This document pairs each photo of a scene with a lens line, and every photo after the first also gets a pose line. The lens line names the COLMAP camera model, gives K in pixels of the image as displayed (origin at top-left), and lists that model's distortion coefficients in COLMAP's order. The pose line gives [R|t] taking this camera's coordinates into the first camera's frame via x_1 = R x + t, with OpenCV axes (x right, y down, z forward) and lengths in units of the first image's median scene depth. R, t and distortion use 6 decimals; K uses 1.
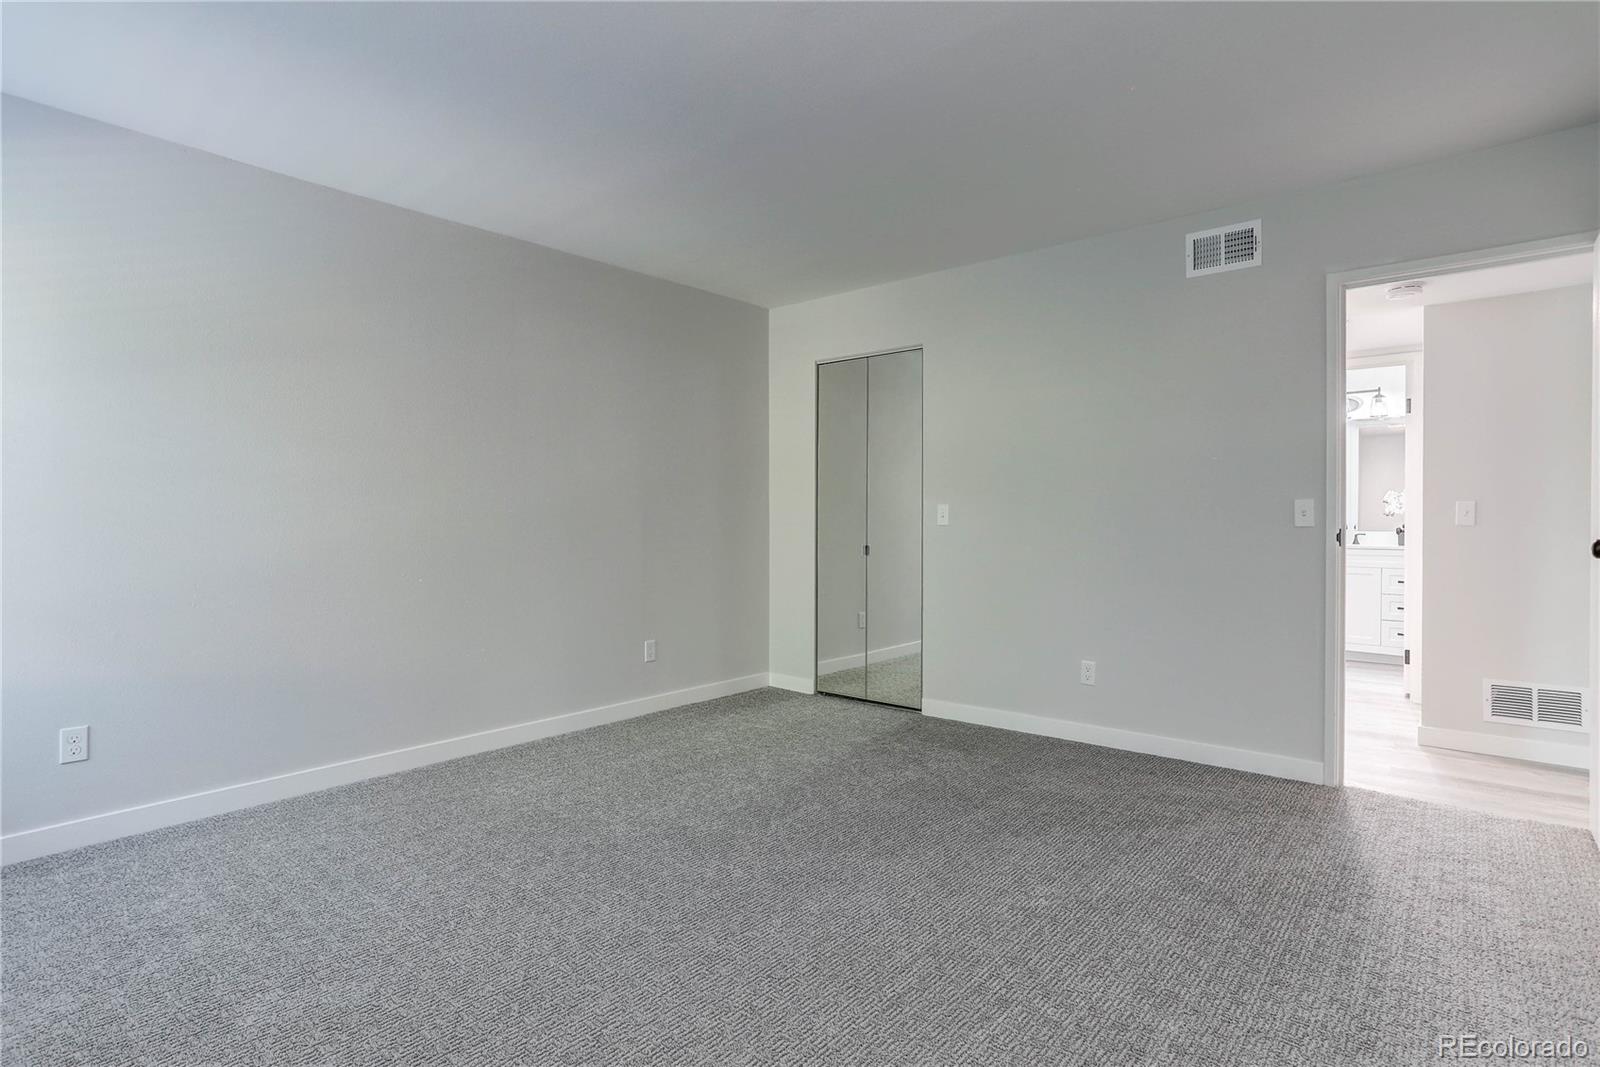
lens RADIAL K [[805.7, 0, 800.0], [0, 805.7, 533.5], [0, 0, 1]] dist [-0.071473, 0.040936]
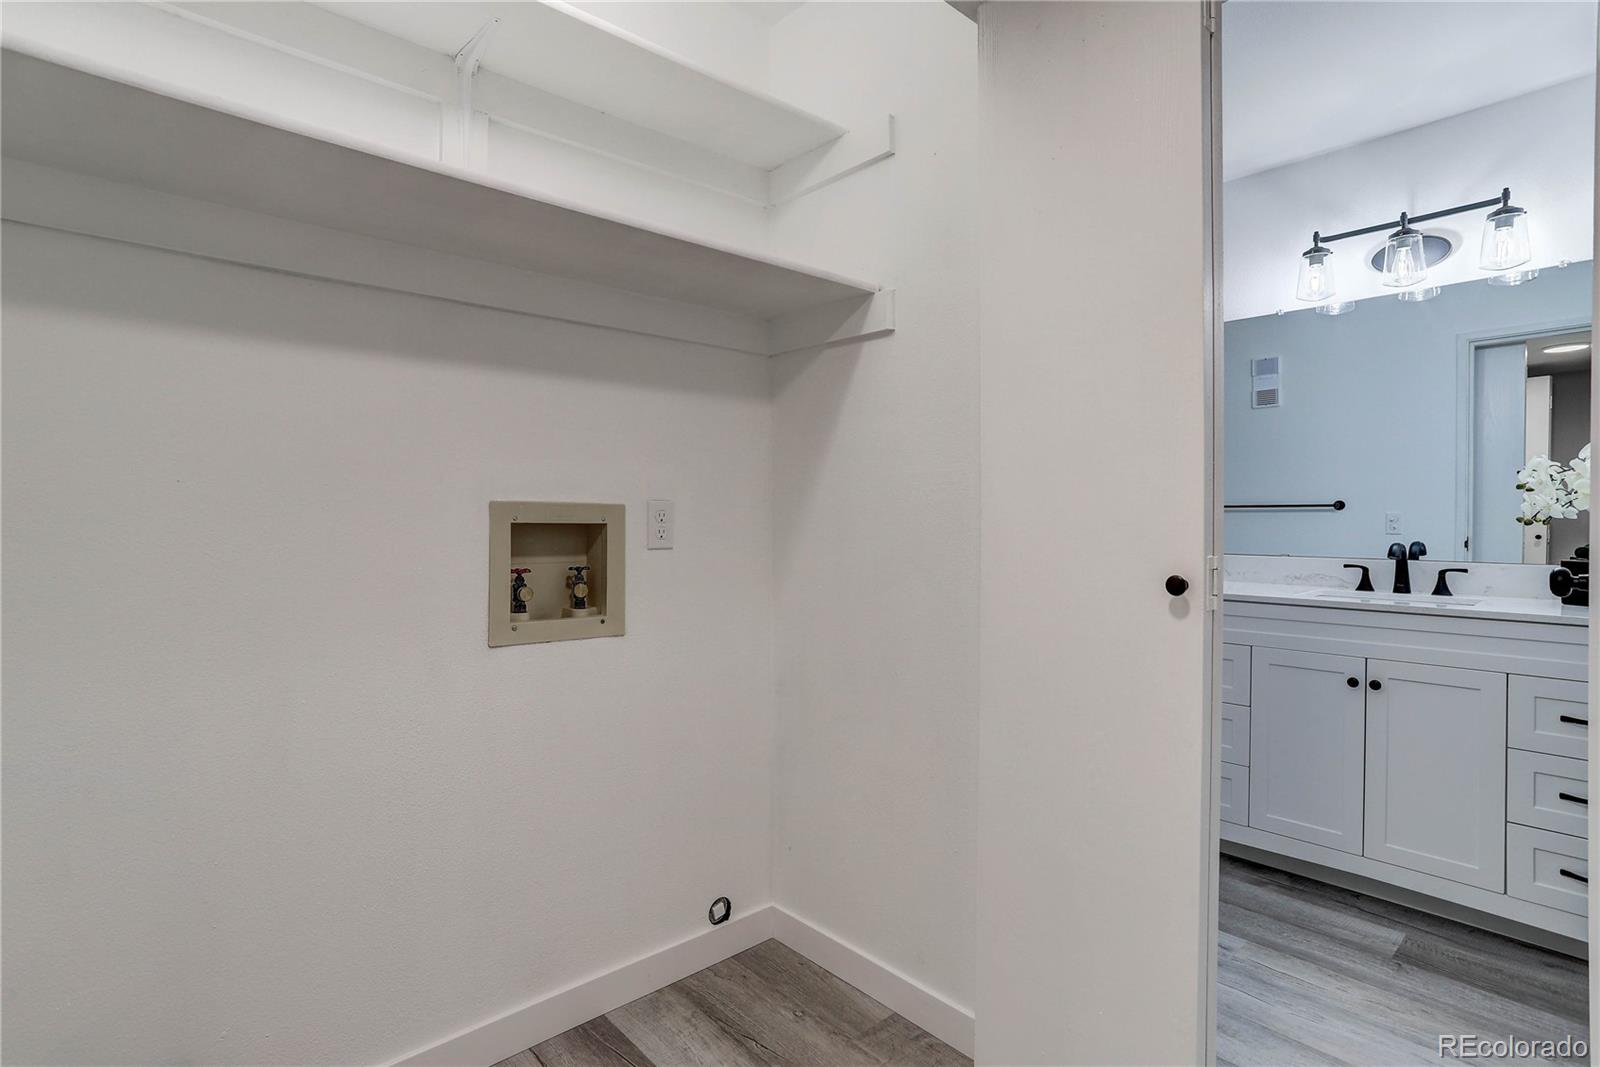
lens RADIAL K [[783.9, 0, 801.6], [0, 783.9, 525.9], [0, 0, 1]] dist [-0.059380, 0.034702]
pose [[0.992839, 0.000454, -0.119455, 0.437193], [0.000070, 0.999990, 0.004379, -0.020848], [0.119456, -0.004356, 0.992830, 0.579769]]
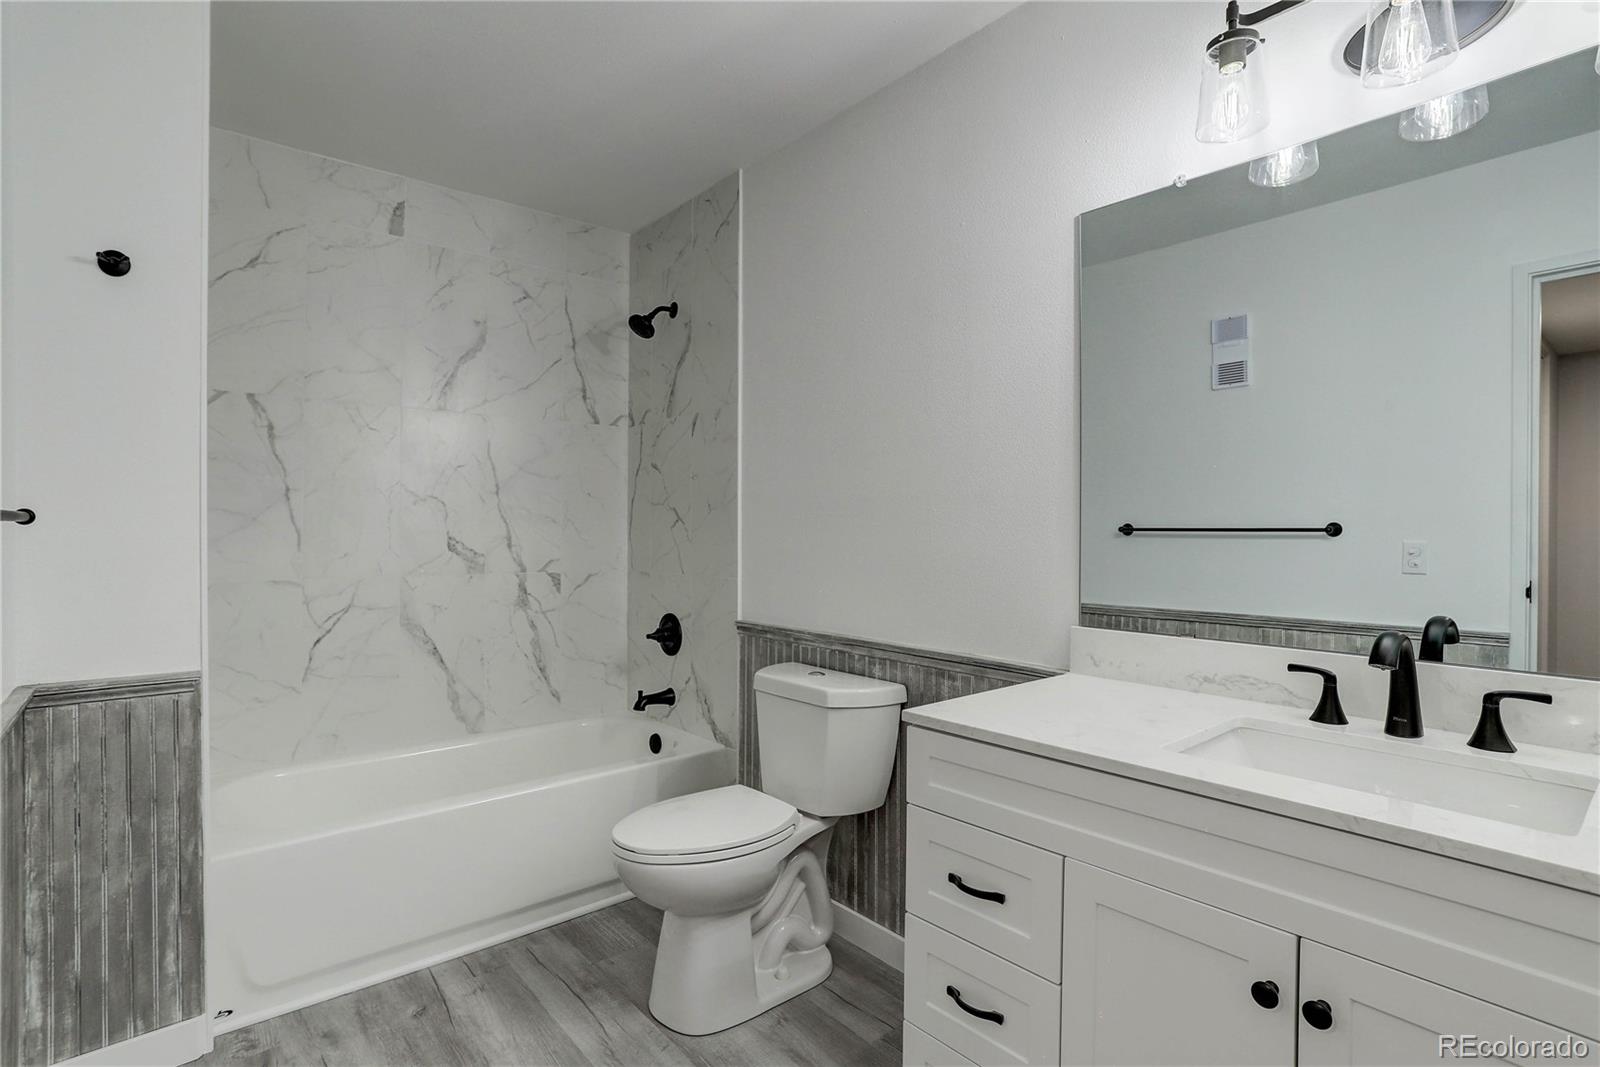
lens RADIAL K [[805.7, 0, 800.0], [0, 805.7, 533.5], [0, 0, 1]] dist [-0.071473, 0.040936]
pose [[0.989572, 0.001734, -0.144028, 0.590096], [-0.001883, 0.999998, -0.000899, -0.033577], [0.144026, 0.001161, 0.989573, 0.815637]]
